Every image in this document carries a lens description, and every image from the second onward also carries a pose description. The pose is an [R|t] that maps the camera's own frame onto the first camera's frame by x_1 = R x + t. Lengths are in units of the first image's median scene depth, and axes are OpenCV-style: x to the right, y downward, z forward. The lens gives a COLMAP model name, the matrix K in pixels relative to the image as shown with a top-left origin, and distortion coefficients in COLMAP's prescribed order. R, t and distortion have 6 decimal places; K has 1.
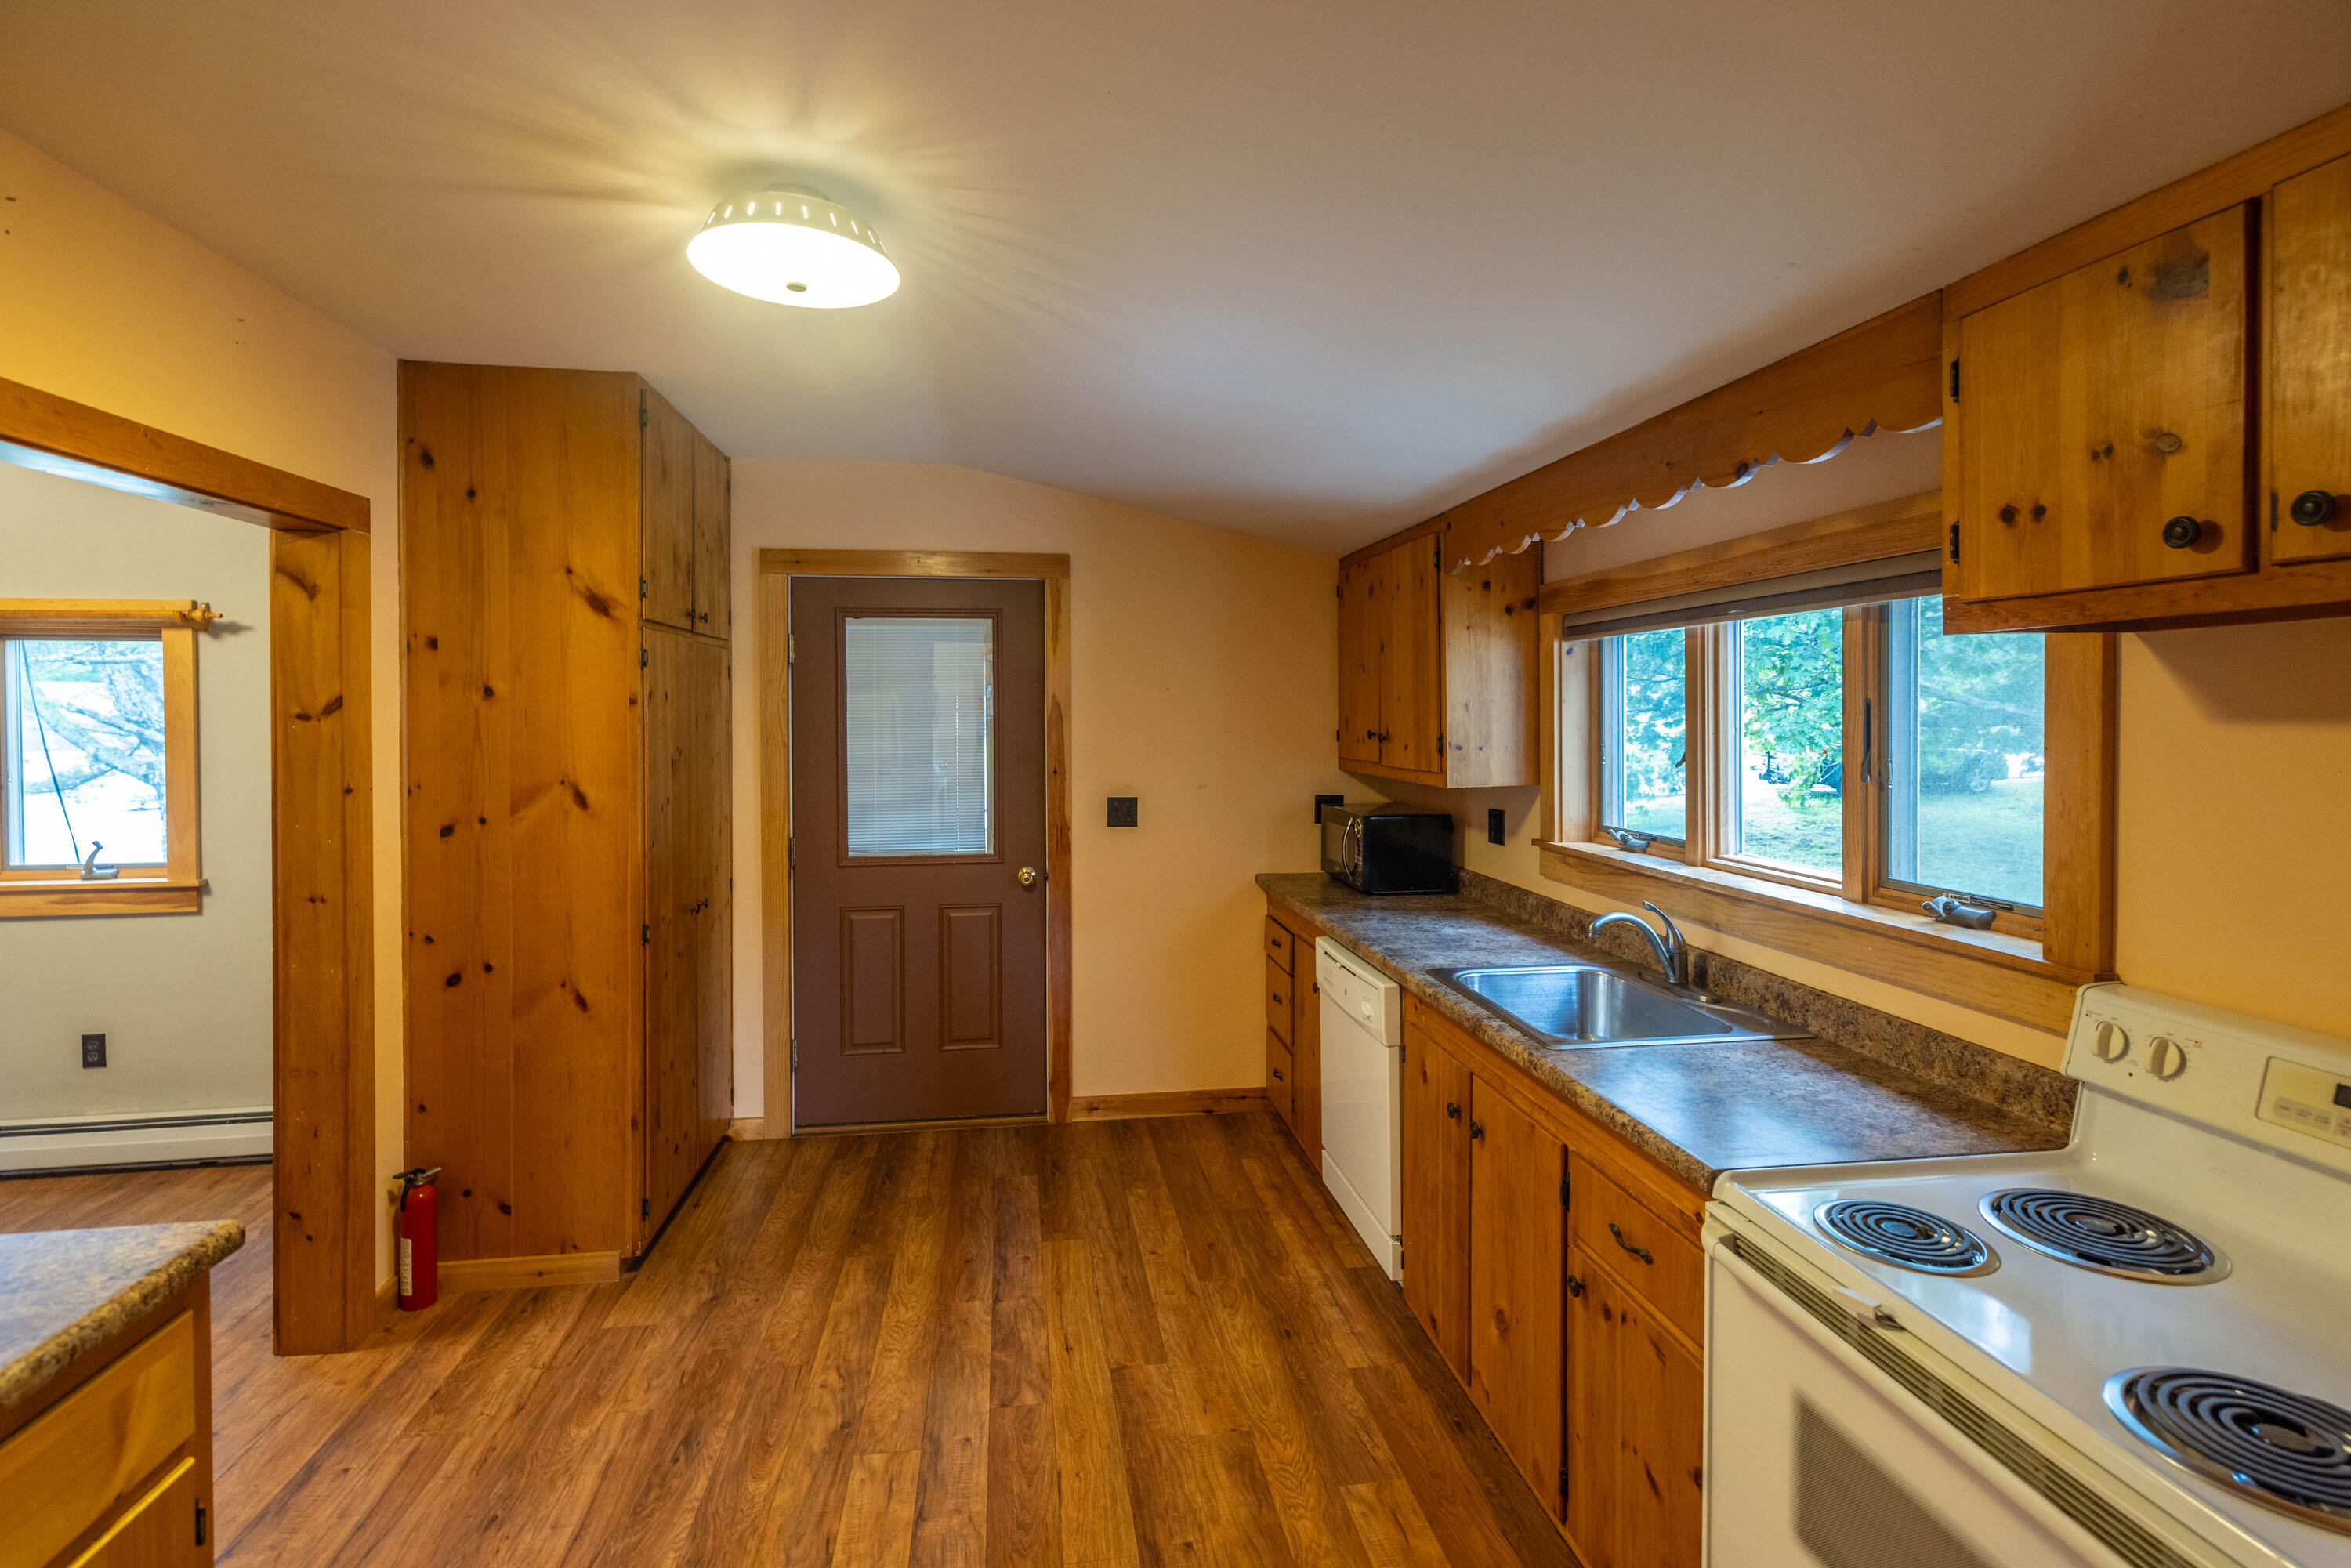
lens RADIAL K [[1090.3, 0, 1185.8], [0, 1090.3, 720.0], [0, 0, 1]] dist [0.000629, 0.000559]
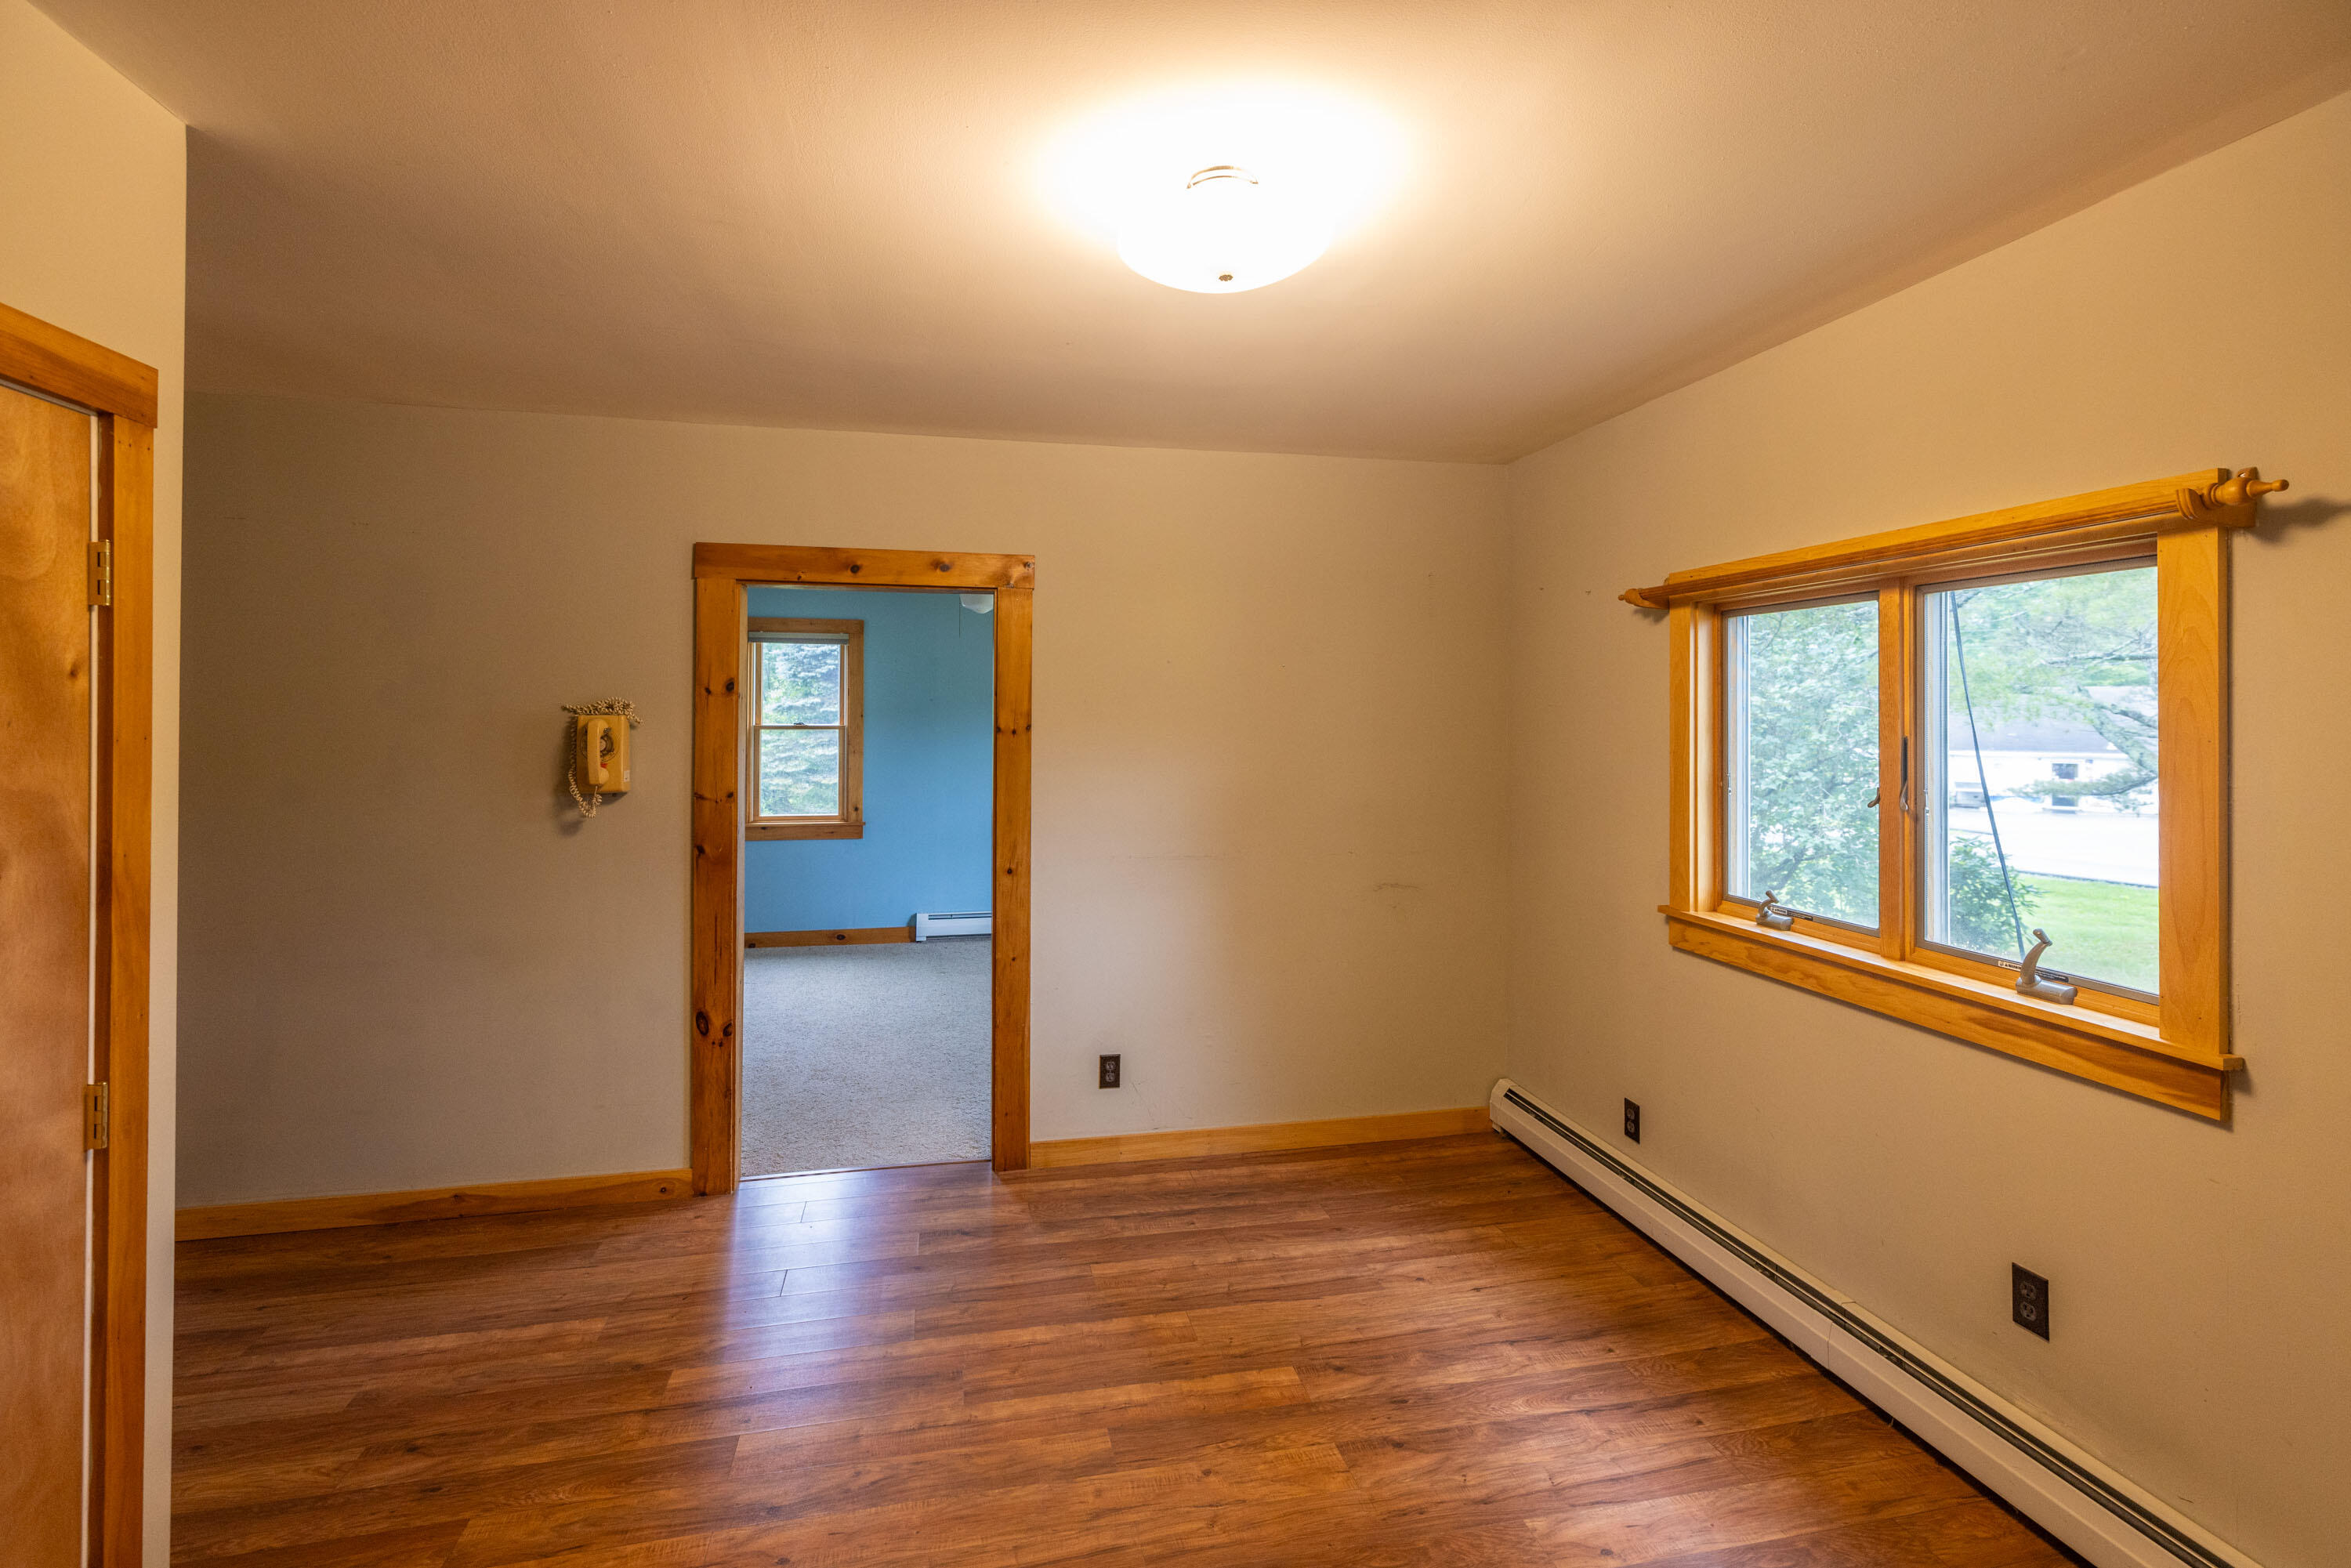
lens RADIAL K [[1090.3, 0, 1149.3], [0, 1090.3, 708.9], [0, 0, 1]] dist [0.000629, 0.000559]
pose [[0.041003, 0.001104, -0.999158, -0.449100], [-0.015059, 0.999886, 0.000487, 0.002658], [0.999046, 0.015026, 0.041015, 0.510613]]
